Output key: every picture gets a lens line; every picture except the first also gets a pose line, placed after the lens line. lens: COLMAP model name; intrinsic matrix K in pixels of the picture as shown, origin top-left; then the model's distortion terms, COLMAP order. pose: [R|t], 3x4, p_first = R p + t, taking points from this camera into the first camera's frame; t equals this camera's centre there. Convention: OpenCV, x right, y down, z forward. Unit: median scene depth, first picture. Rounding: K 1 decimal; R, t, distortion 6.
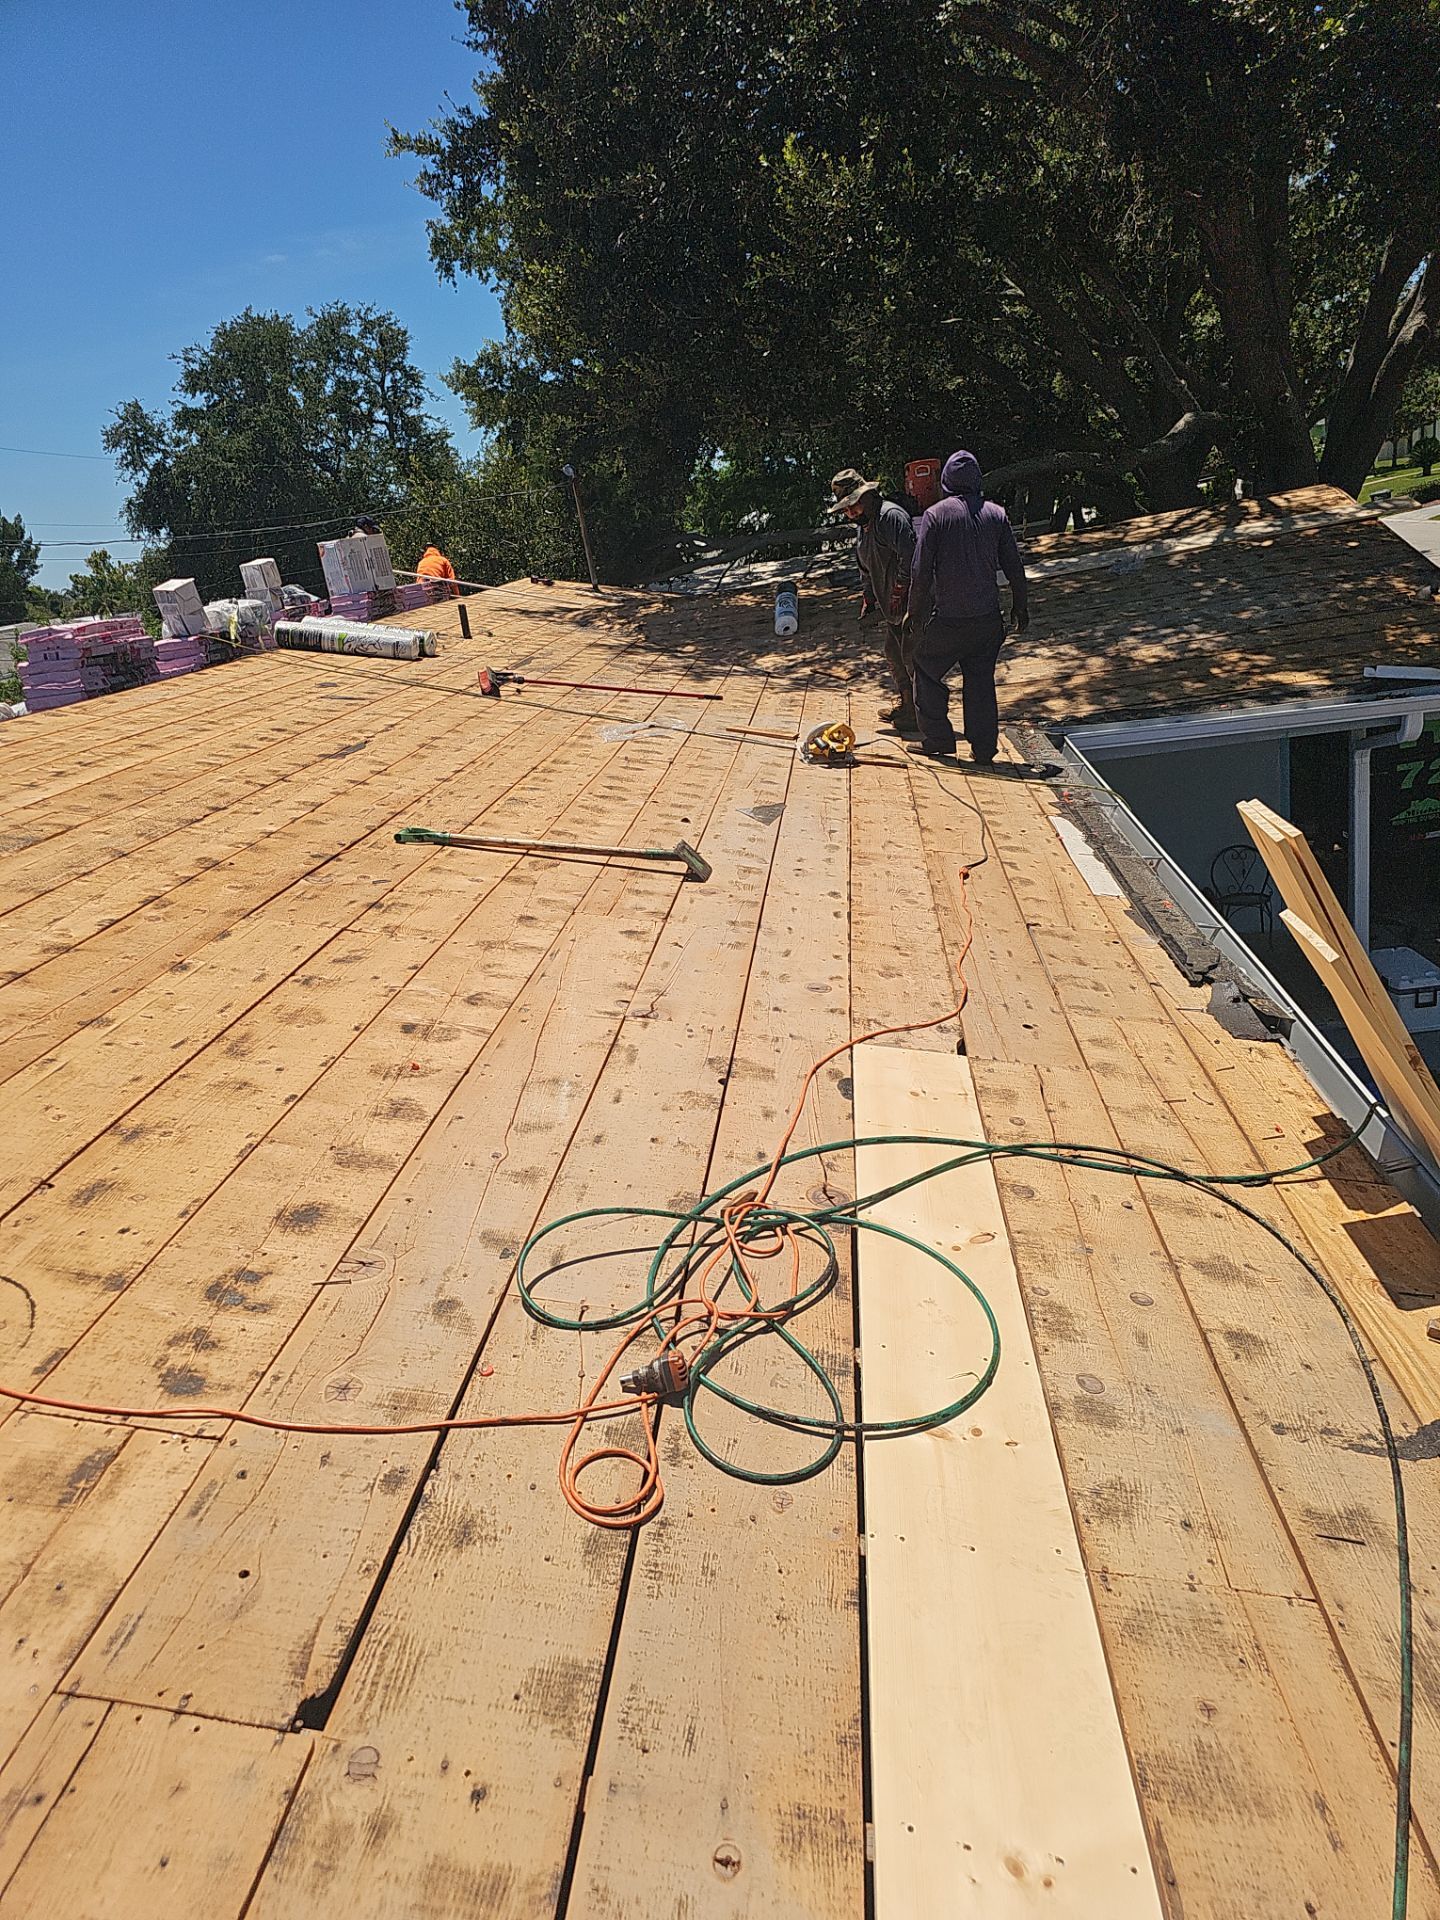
lens RADIAL K [[1199.9, 0, 720.0], [0, 1199.9, 960.0], [0, 0, 1]] dist [0.062462, -0.052000]
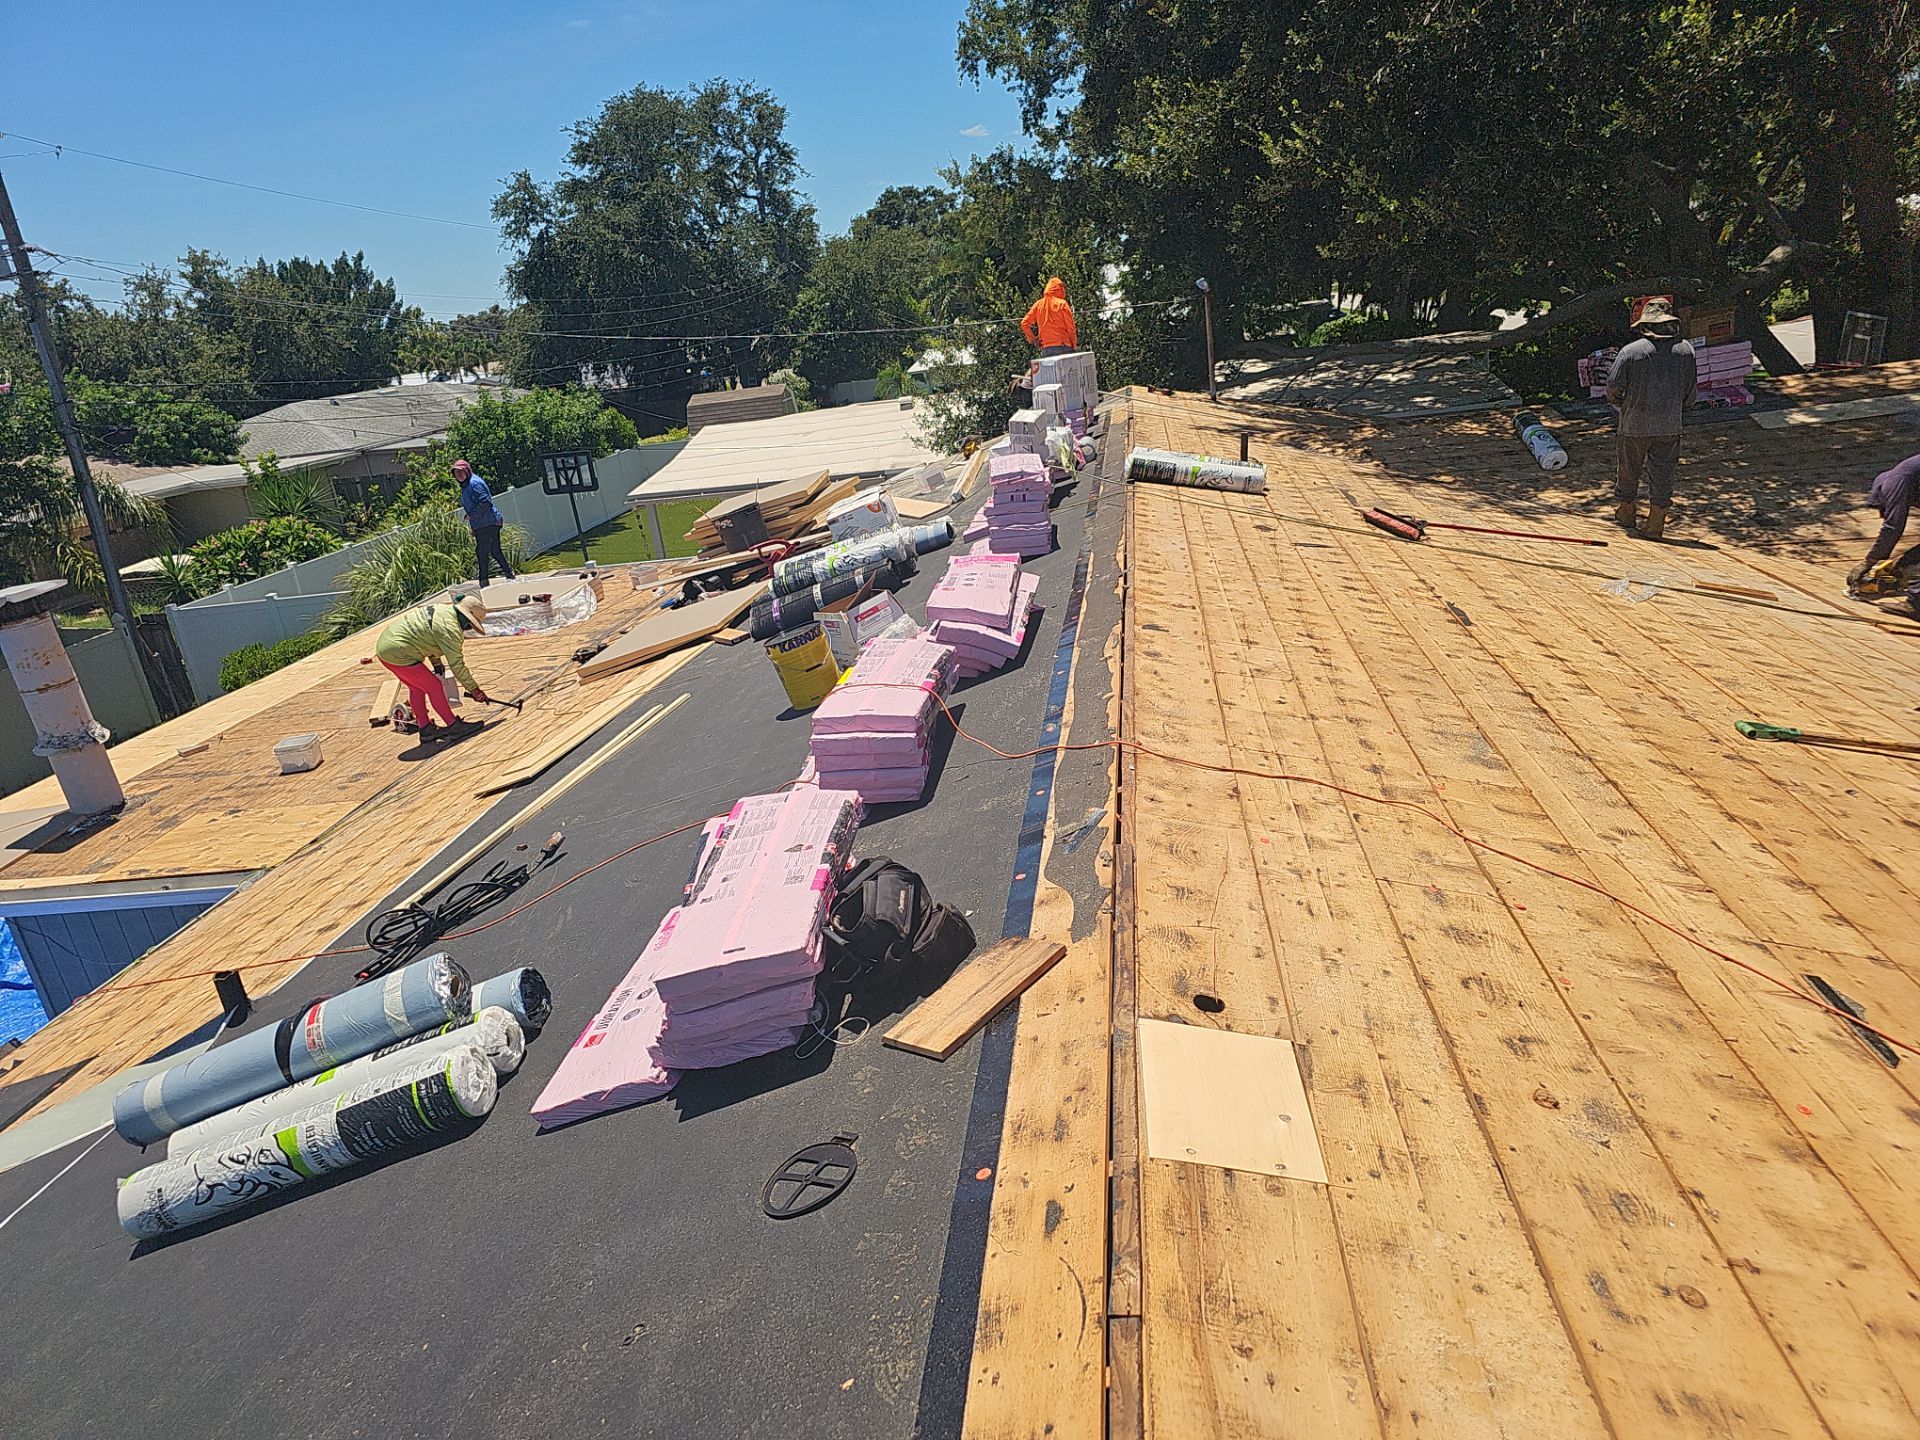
lens RADIAL K [[1199.9, 0, 960.0], [0, 1199.9, 720.0], [0, 0, 1]] dist [0.062462, -0.052000]
pose [[0.998998, 0.038408, -0.022993, -1.036064], [-0.038608, 0.999220, -0.008299, -0.092776], [0.022656, 0.009179, 0.999701, -0.021305]]
